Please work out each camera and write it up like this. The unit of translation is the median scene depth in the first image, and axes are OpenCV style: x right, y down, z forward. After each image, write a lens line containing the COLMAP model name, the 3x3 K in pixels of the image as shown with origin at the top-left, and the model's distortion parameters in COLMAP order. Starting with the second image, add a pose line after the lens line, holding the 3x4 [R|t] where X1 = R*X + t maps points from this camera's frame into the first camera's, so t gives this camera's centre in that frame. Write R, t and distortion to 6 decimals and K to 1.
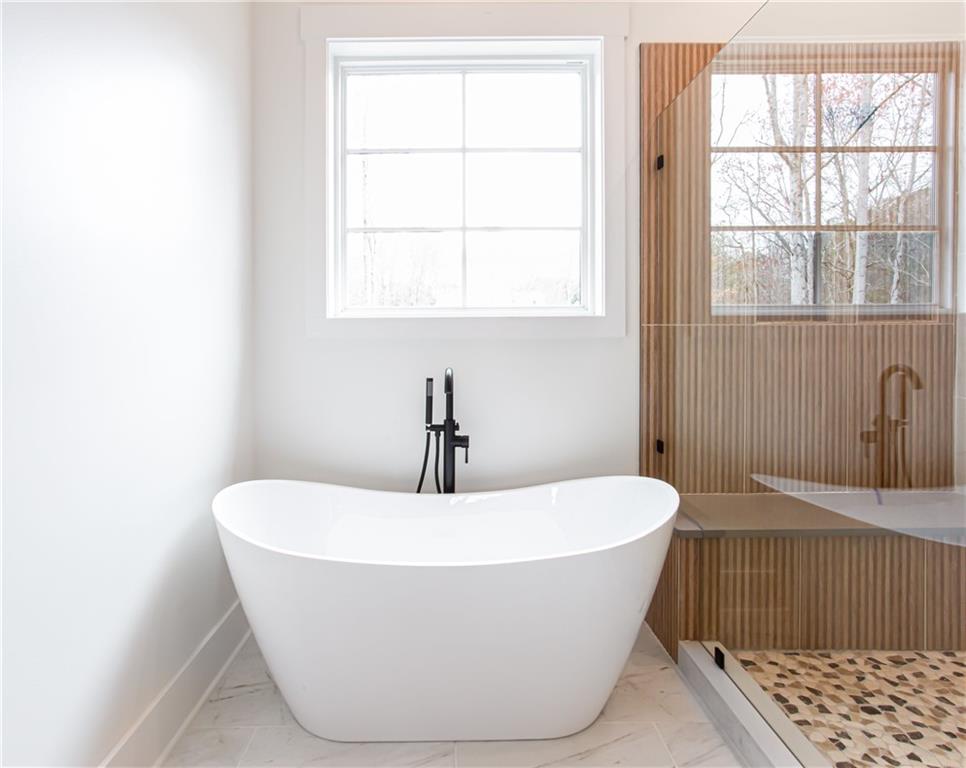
lens RADIAL K [[573.0, 0, 481.8], [0, 573.0, 354.7], [0, 0, 1]] dist [-0.001778, 0.001112]
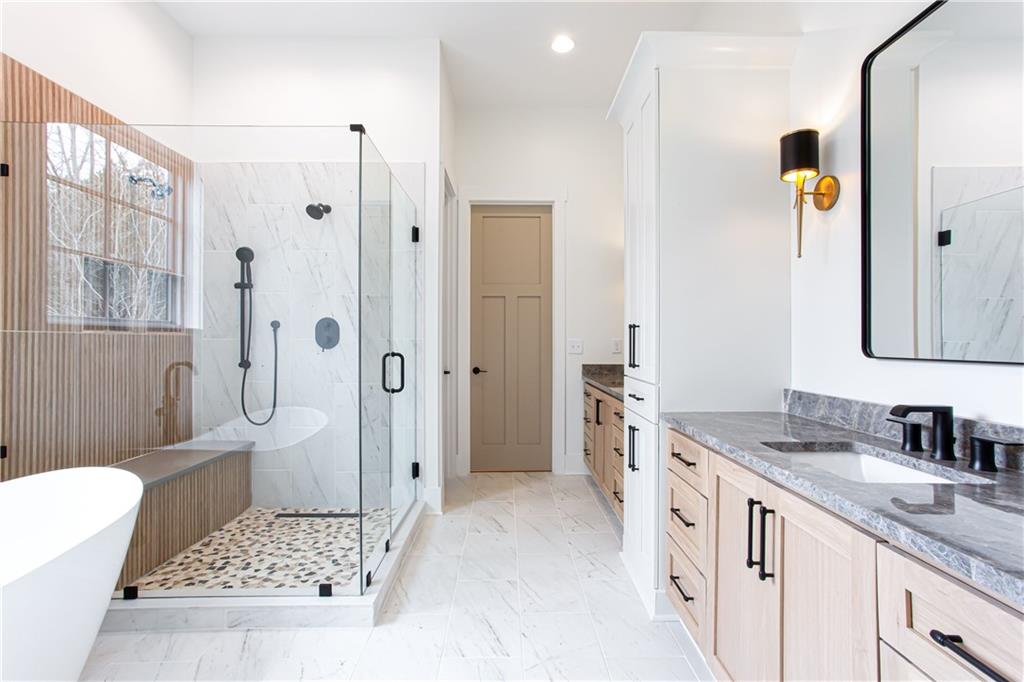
lens RADIAL K [[489.0, 0, 512.0], [0, 489.0, 341.0], [0, 0, 1]] dist [0.000391, 0.000079]
pose [[-0.003842, 0.005715, 0.999976, -0.644528], [0.030269, 0.999526, -0.005596, -0.002311], [-0.999534, 0.030247, -0.004013, 0.126266]]
